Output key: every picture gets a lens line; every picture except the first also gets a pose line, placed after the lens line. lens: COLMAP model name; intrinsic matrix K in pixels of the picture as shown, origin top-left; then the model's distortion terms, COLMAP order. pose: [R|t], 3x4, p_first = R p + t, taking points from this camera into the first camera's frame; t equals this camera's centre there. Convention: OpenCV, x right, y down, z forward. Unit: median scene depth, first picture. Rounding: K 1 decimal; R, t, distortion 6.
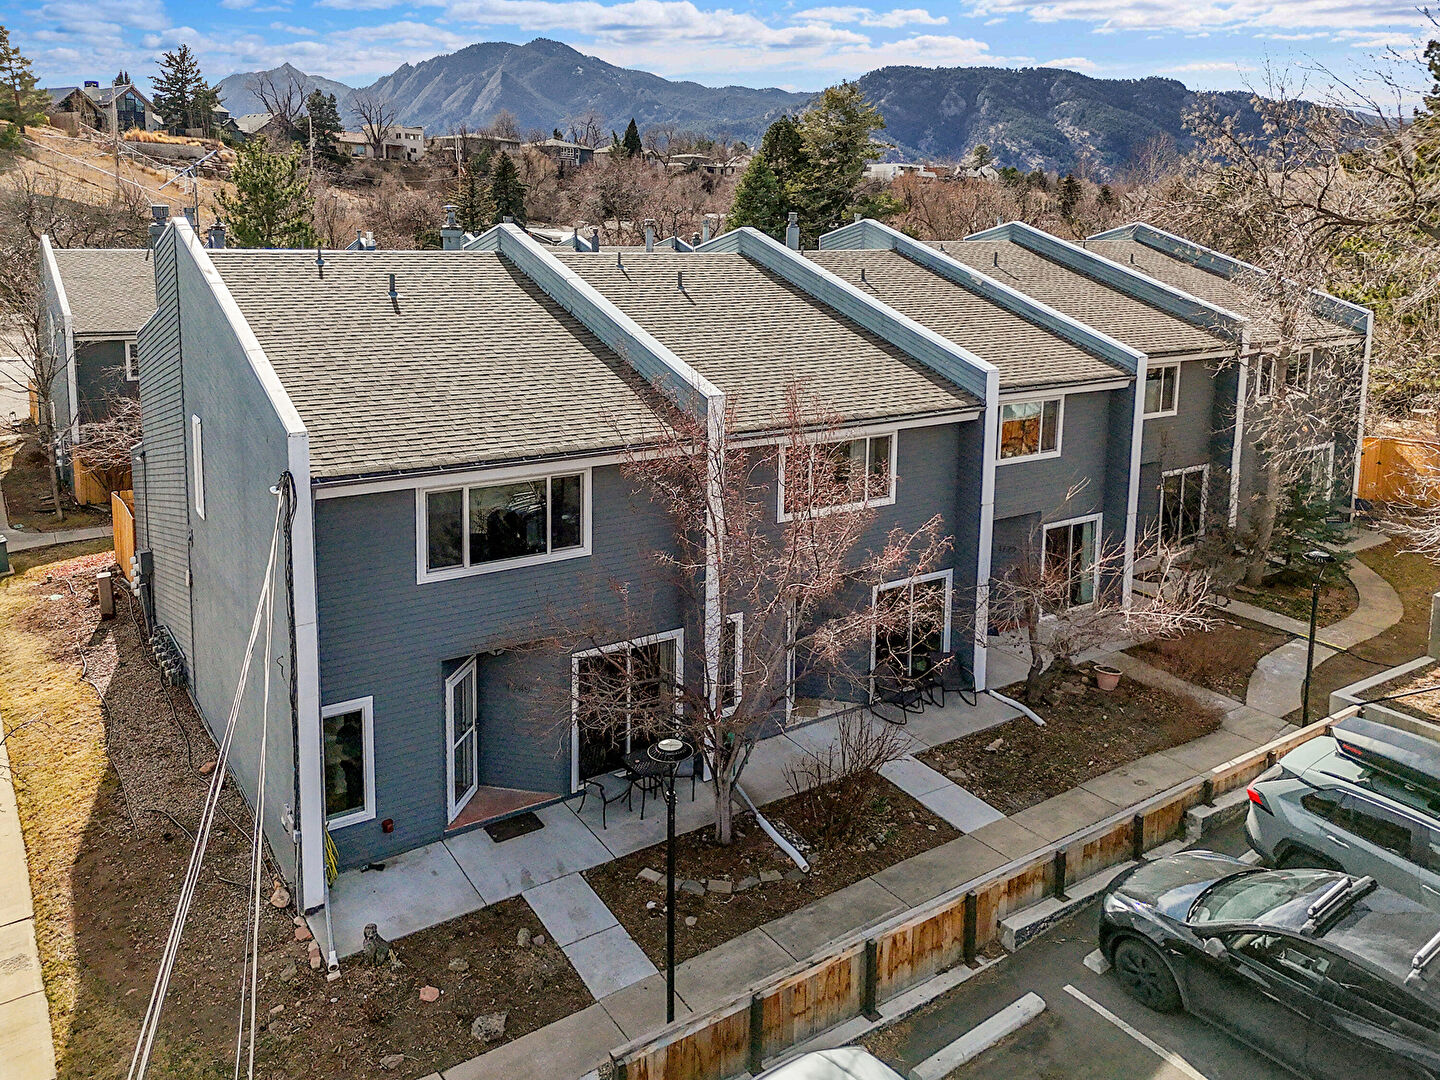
lens RADIAL K [[1115.2, 0, 688.5], [0, 1115.2, 366.3], [0, 0, 1]] dist [0.056914, -0.061690]
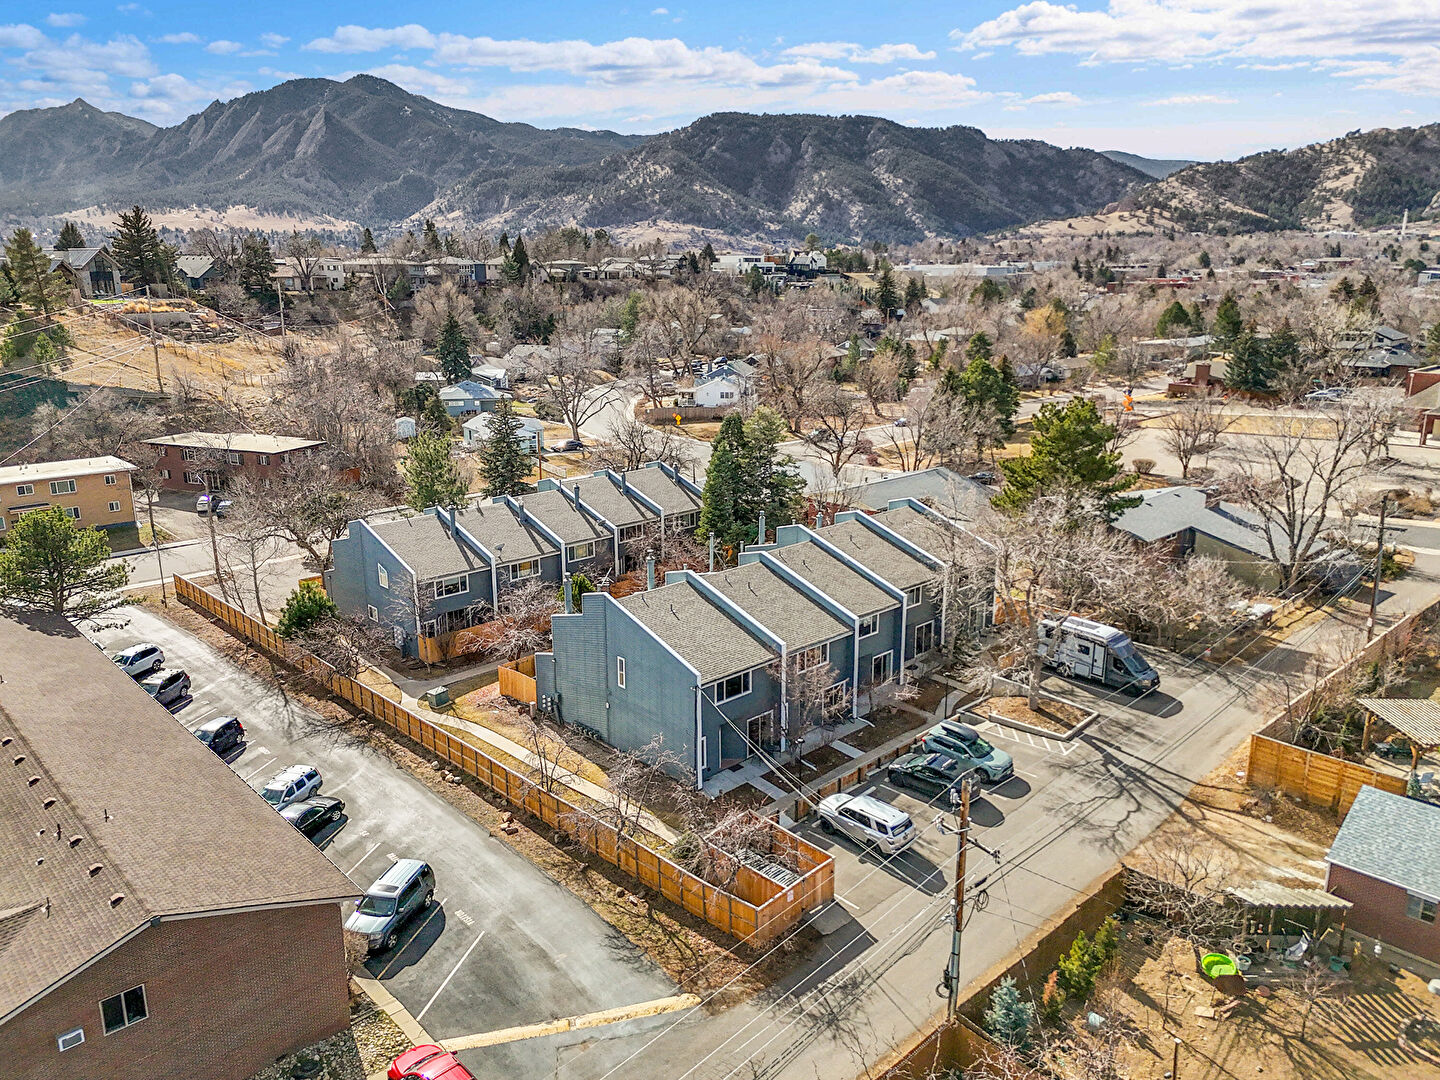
lens RADIAL K [[1045.3, 0, 720.0], [0, 1045.3, 540.0], [0, 0, 1]] dist [0.082581, -0.089291]
pose [[0.984948, -0.061393, 0.161583, -0.593346], [0.040537, 0.990771, 0.129343, -0.640036], [-0.168032, -0.120846, 0.978346, -1.865685]]
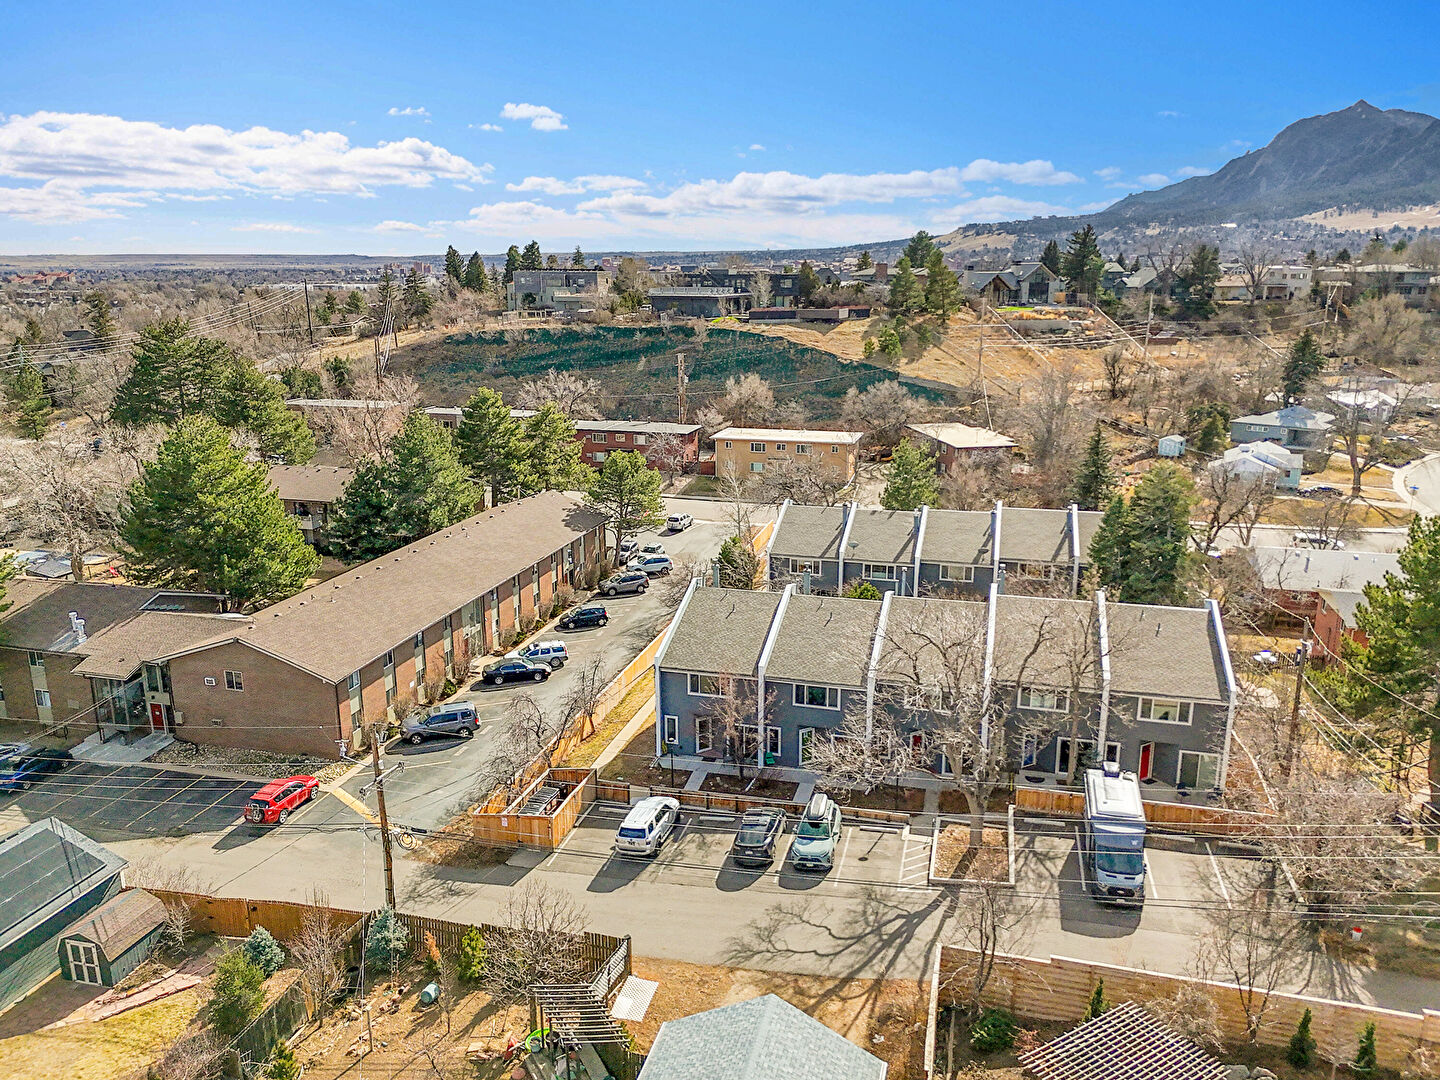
lens RADIAL K [[1052.2, 0, 726.1], [0, 1052.2, 522.7], [0, 0, 1]] dist [0.085428, -0.092466]
pose [[0.665737, 0.156554, -0.729578, 2.078833], [-0.083516, 0.987233, 0.135634, -0.780090], [0.741498, -0.029365, 0.670312, -1.205326]]
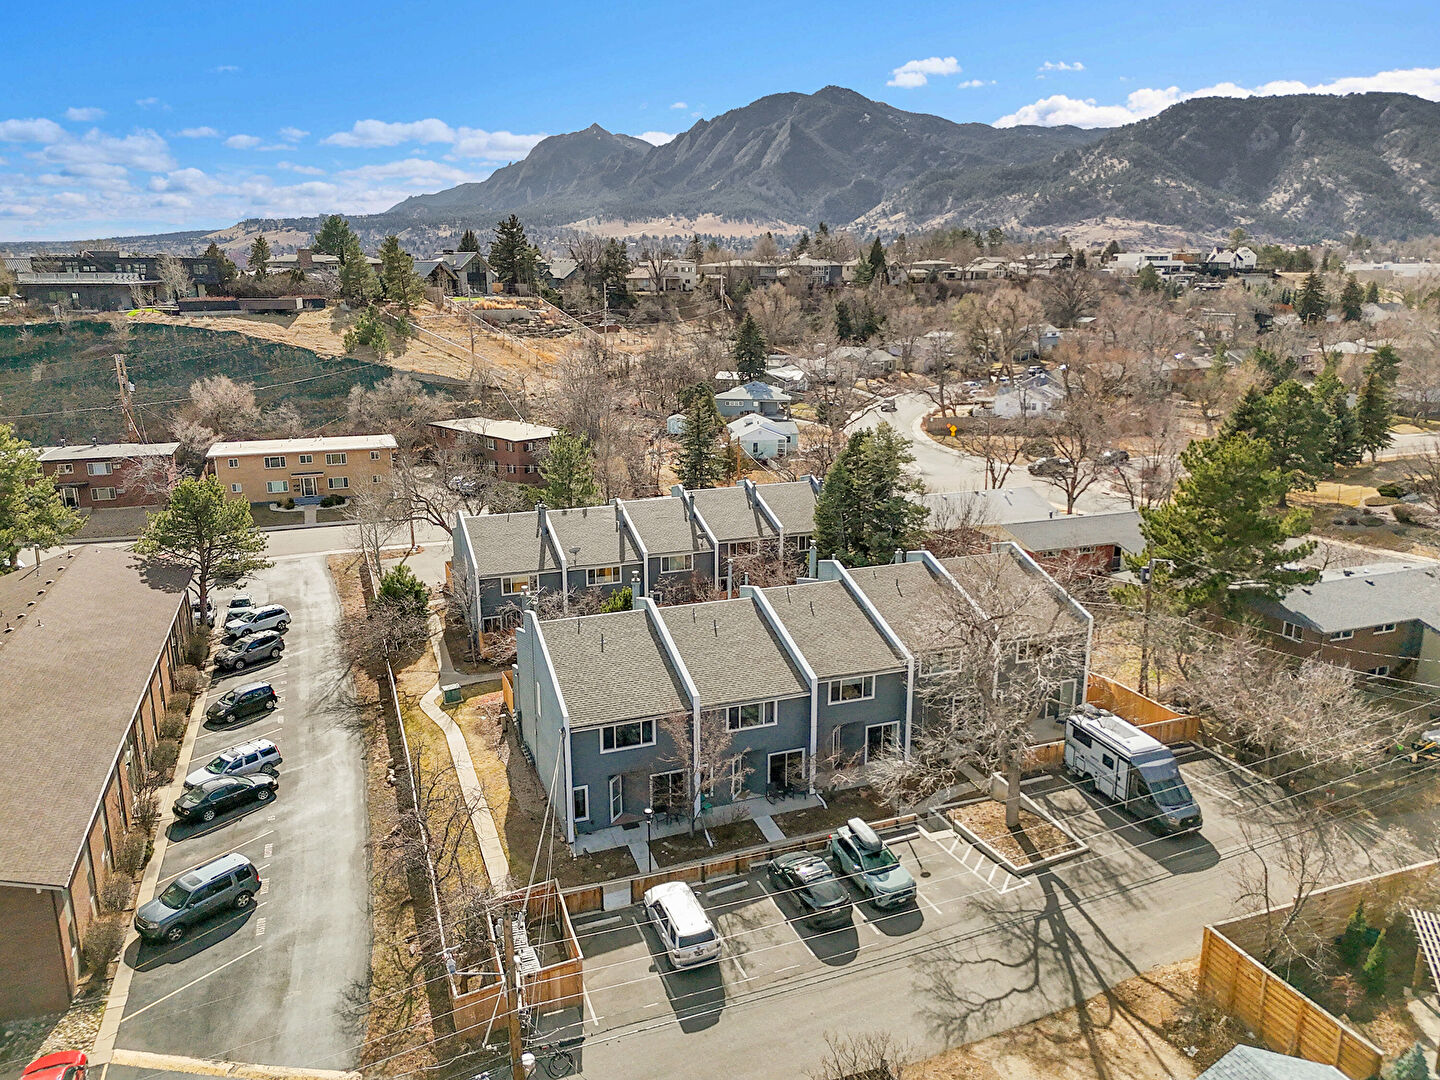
lens RADIAL K [[1052.2, 0, 726.1], [0, 1052.2, 522.7], [0, 0, 1]] dist [0.085428, -0.092466]
pose [[0.975641, 0.035763, -0.216436, 0.621395], [-0.012807, 0.994224, 0.106554, -0.660697], [0.218997, -0.101186, 0.970465, -1.521342]]
